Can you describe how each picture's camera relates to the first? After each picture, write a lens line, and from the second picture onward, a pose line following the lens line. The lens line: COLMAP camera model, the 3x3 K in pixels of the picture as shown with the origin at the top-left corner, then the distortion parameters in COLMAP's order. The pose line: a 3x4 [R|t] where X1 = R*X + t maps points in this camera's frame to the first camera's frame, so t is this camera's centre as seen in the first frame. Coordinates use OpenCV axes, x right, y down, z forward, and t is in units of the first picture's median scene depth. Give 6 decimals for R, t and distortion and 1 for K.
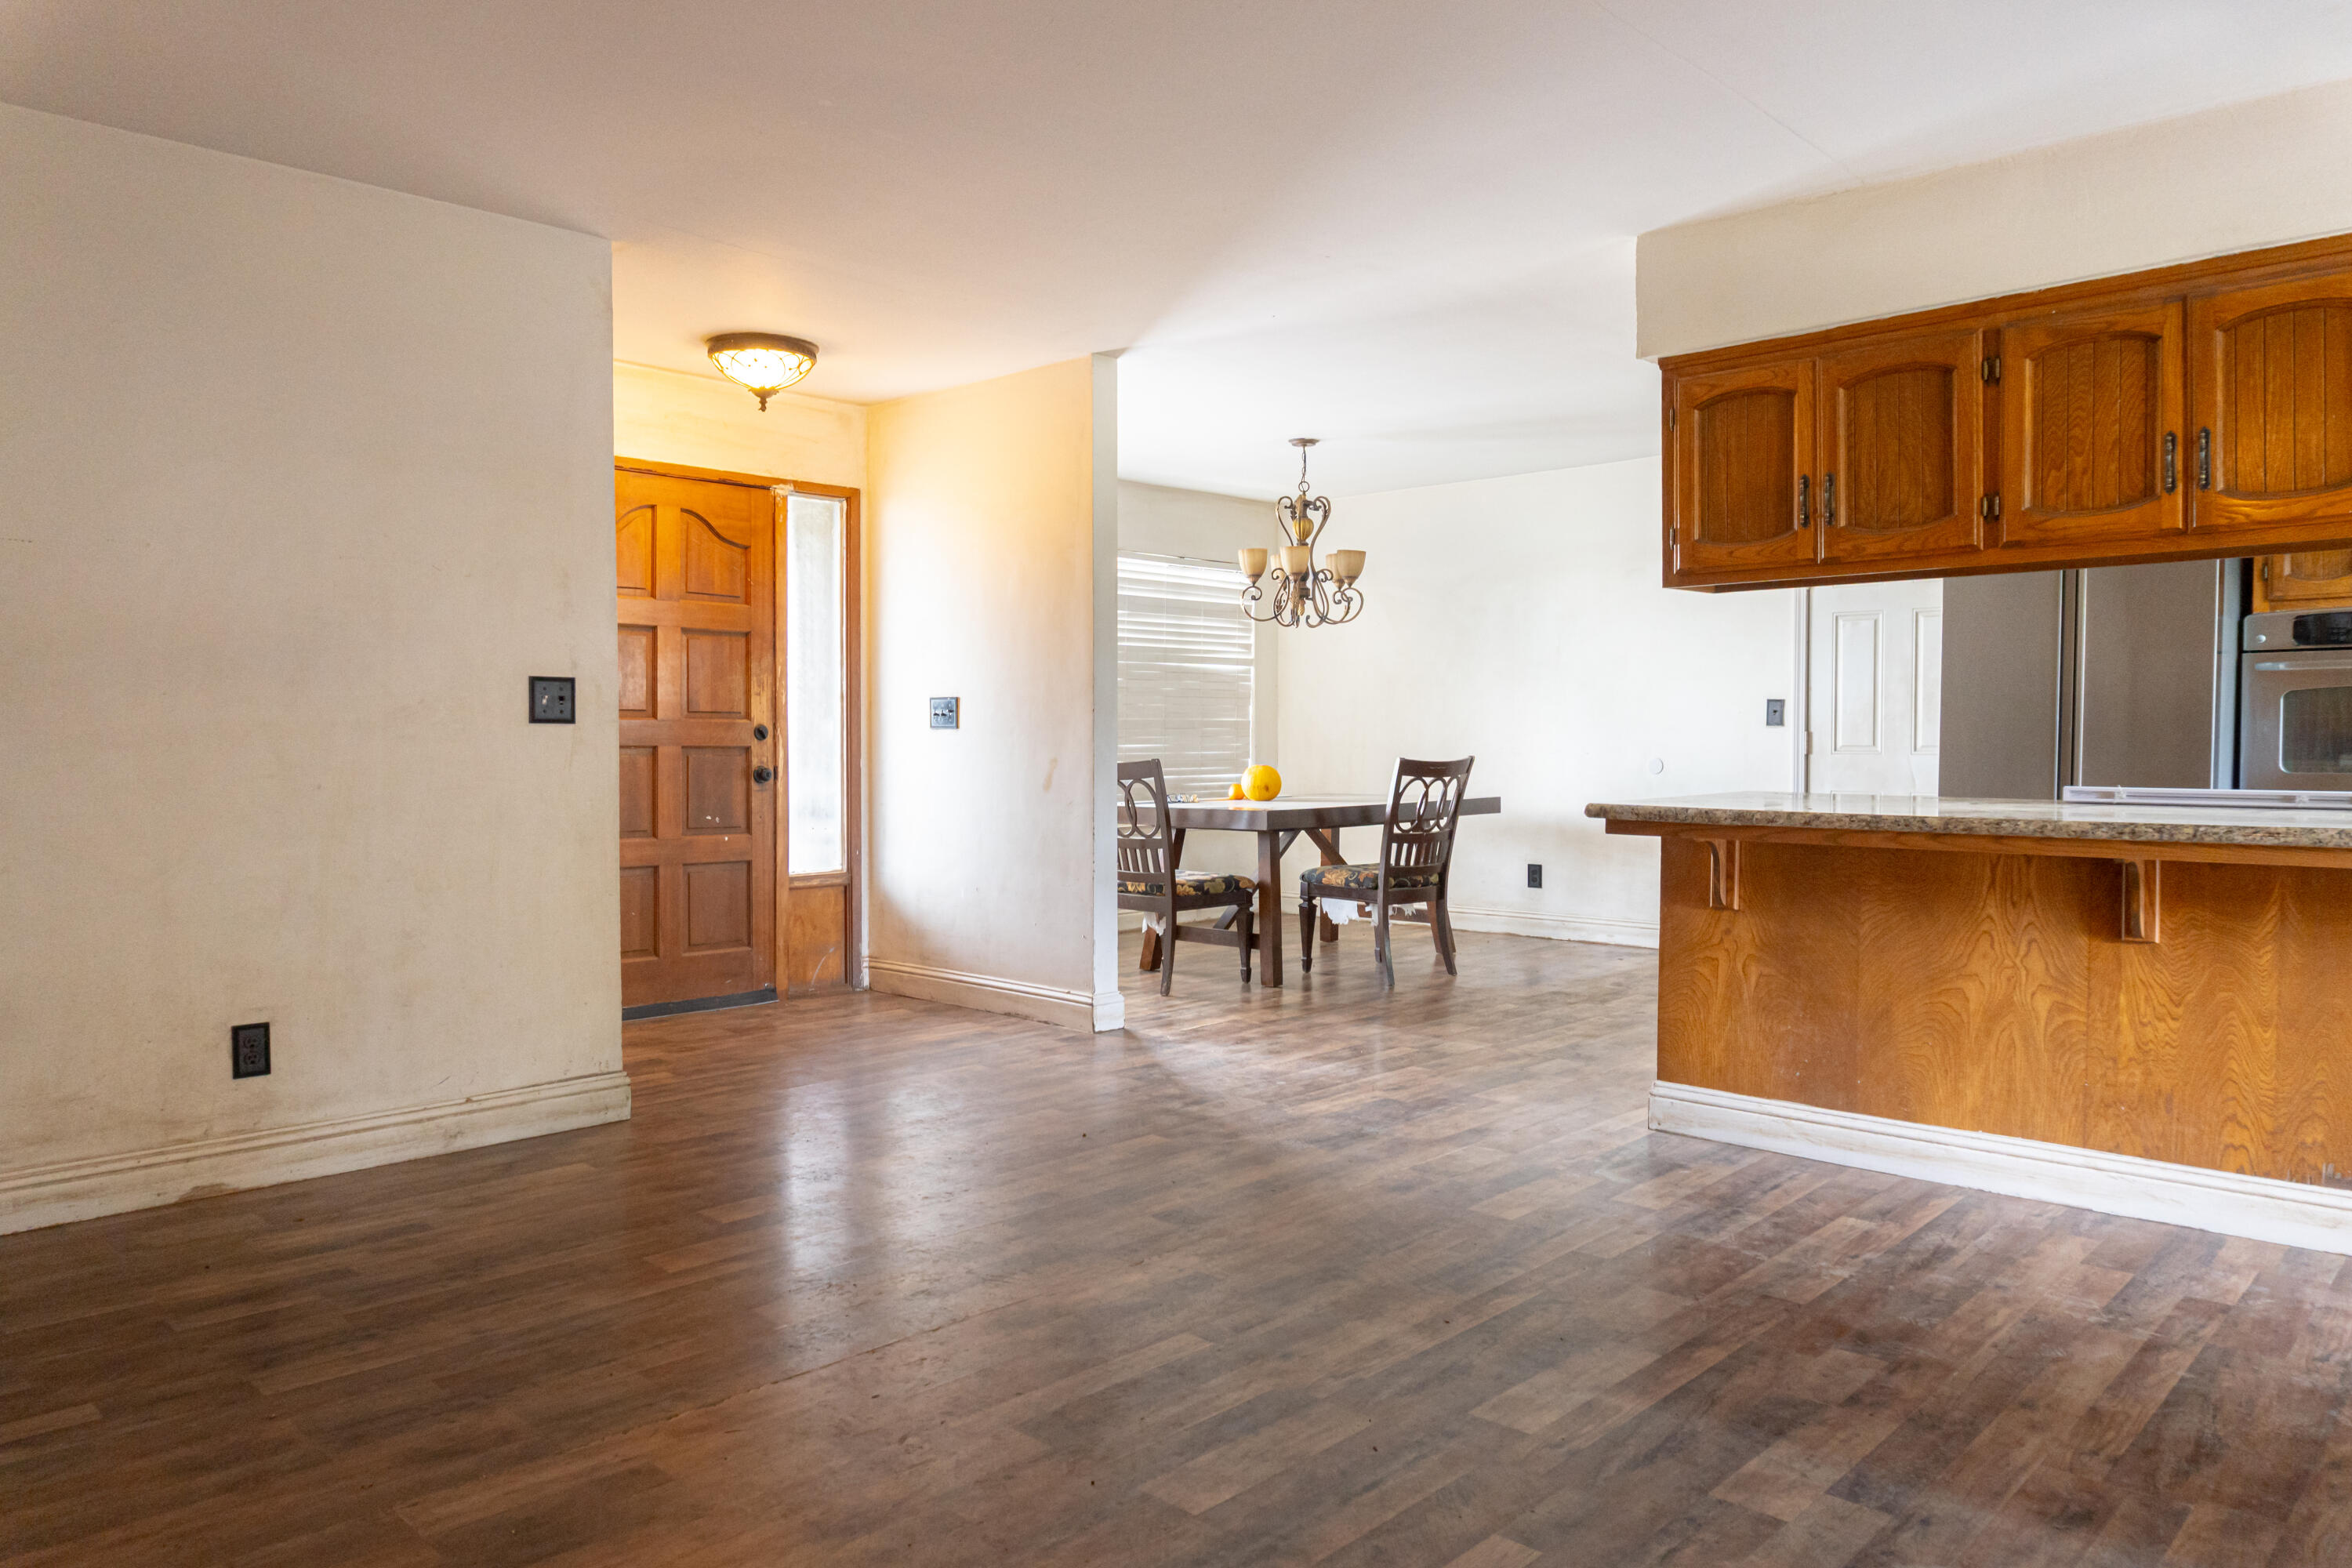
lens RADIAL K [[1584.4, 0, 1157.2], [0, 1584.4, 810.2], [0, 0, 1]] dist [-0.034774, -0.000385]
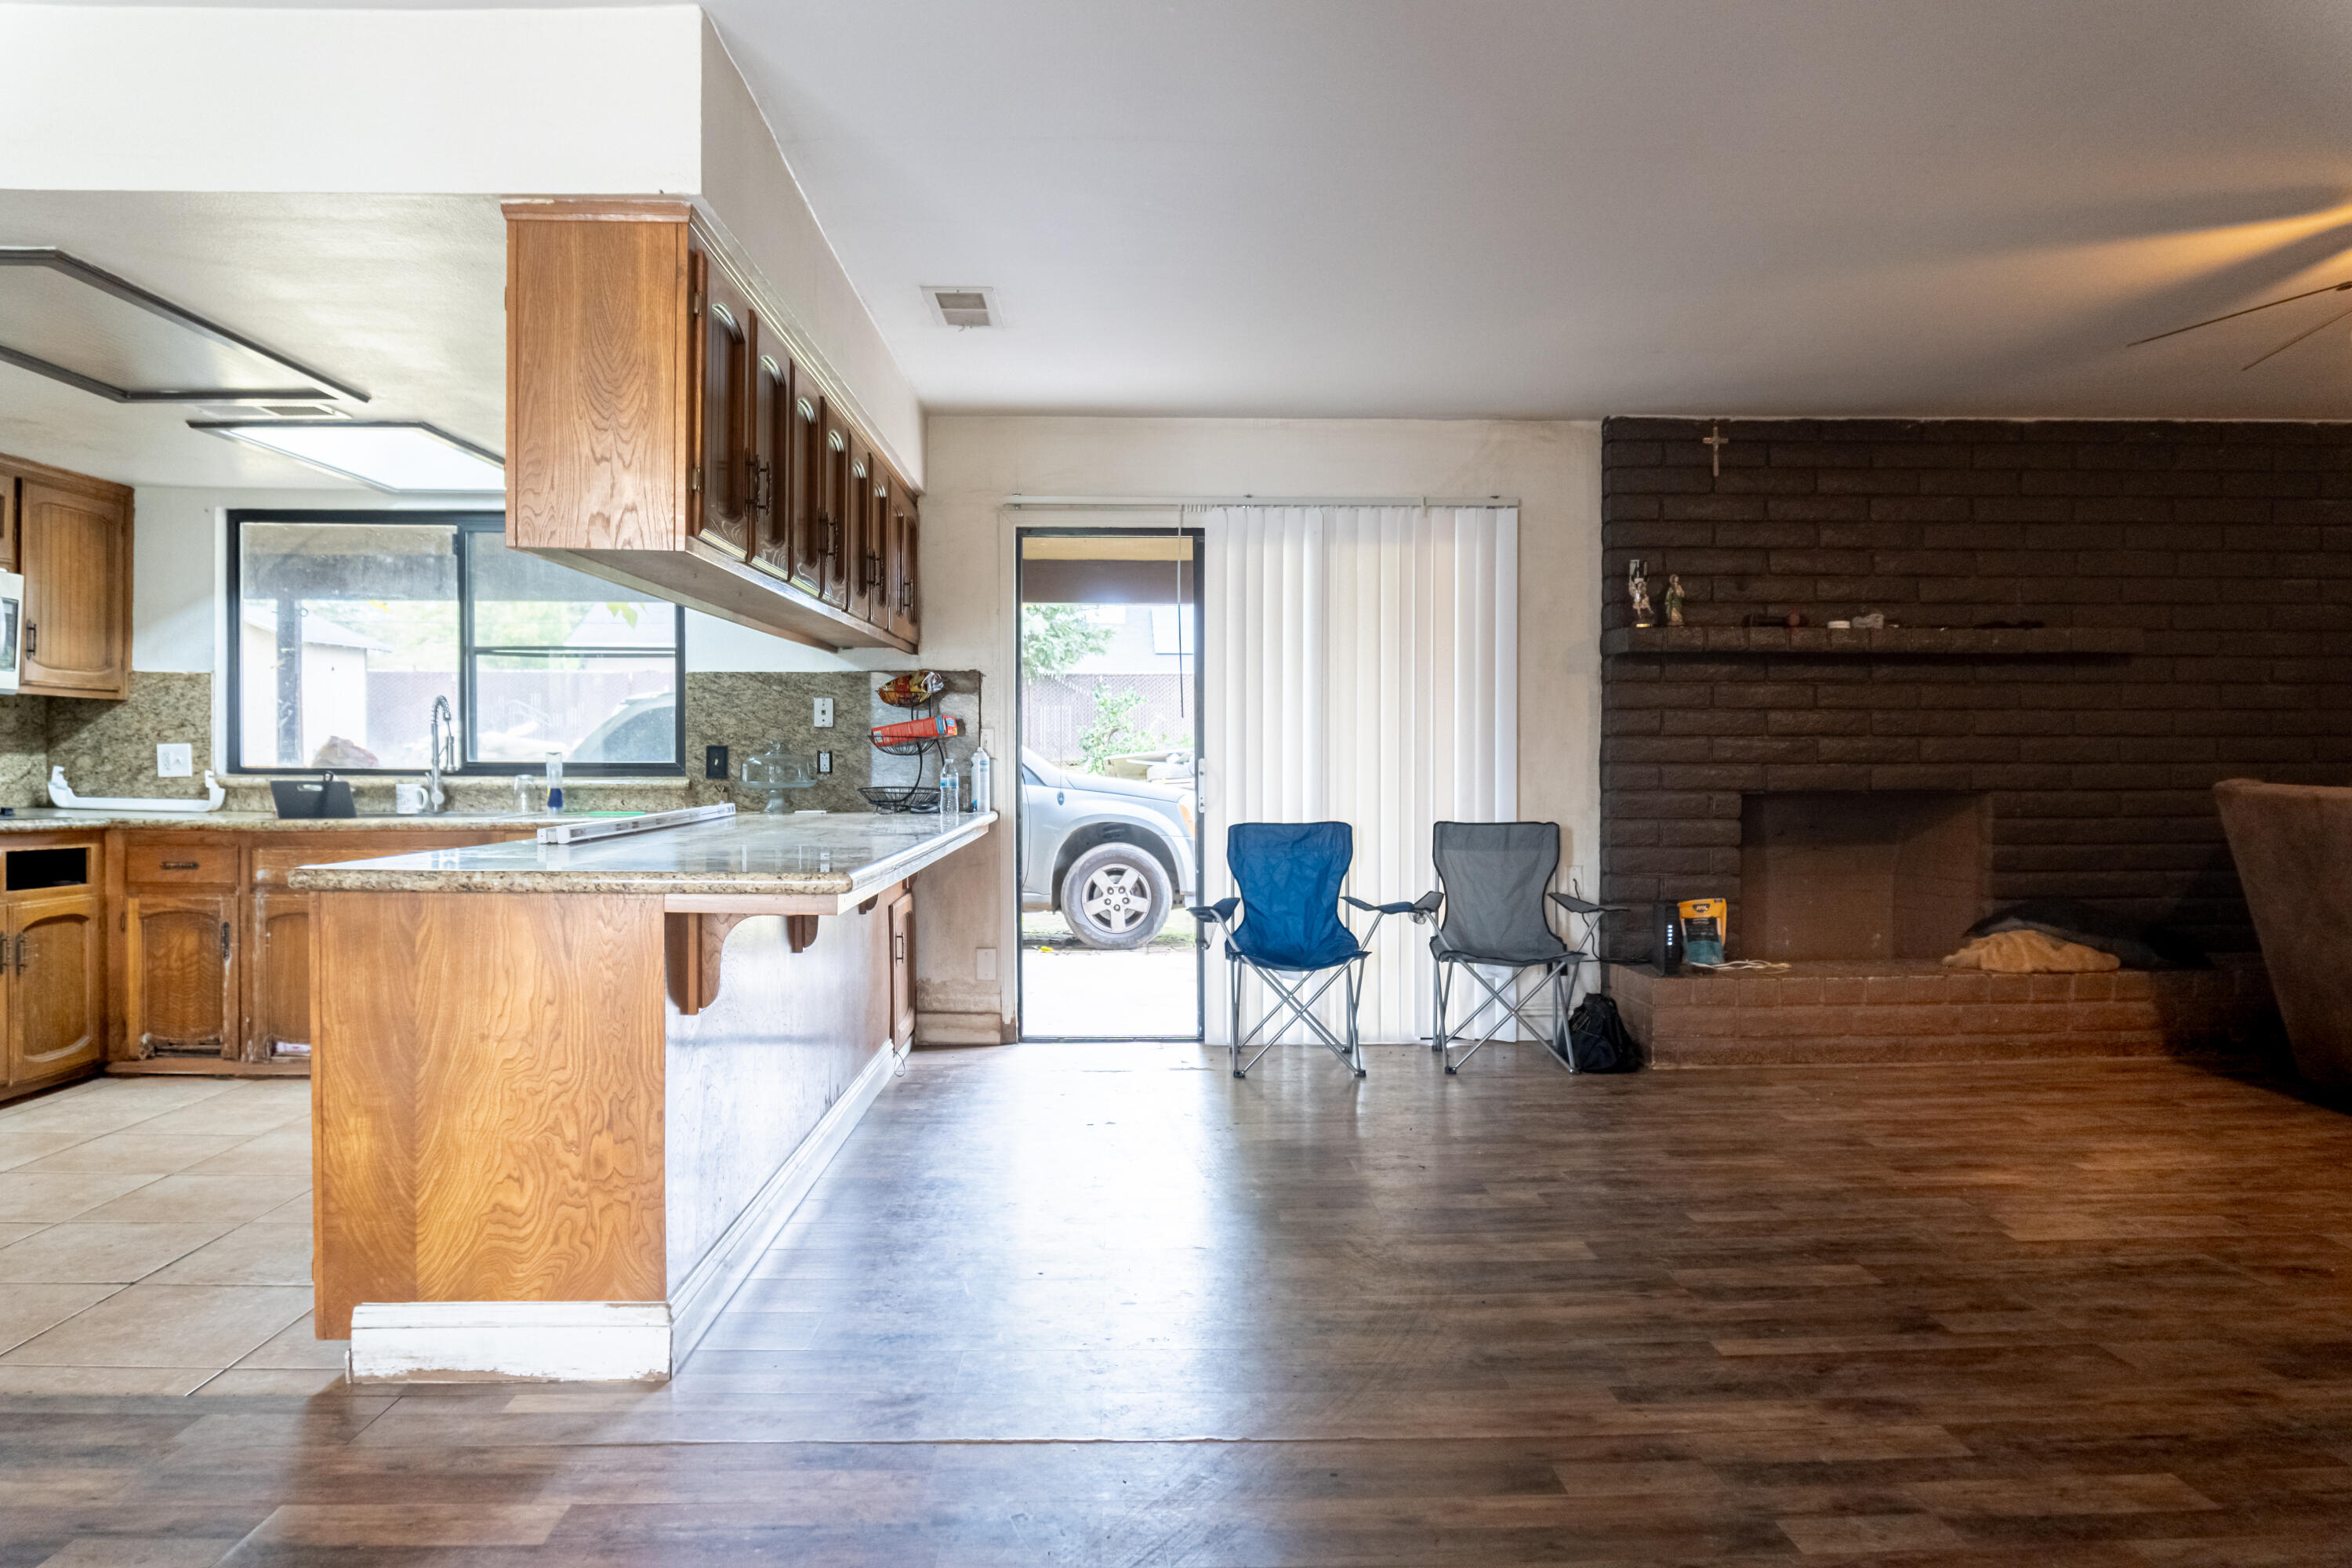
lens RADIAL K [[1560.1, 0, 1172.6], [0, 1560.1, 804.3], [0, 0, 1]] dist [-0.013204, -0.009507]
pose [[-0.720942, -0.010241, 0.692920, -0.315531], [0.037053, 0.997891, 0.053299, -0.062382], [-0.692004, 0.064101, -0.719042, 1.508910]]
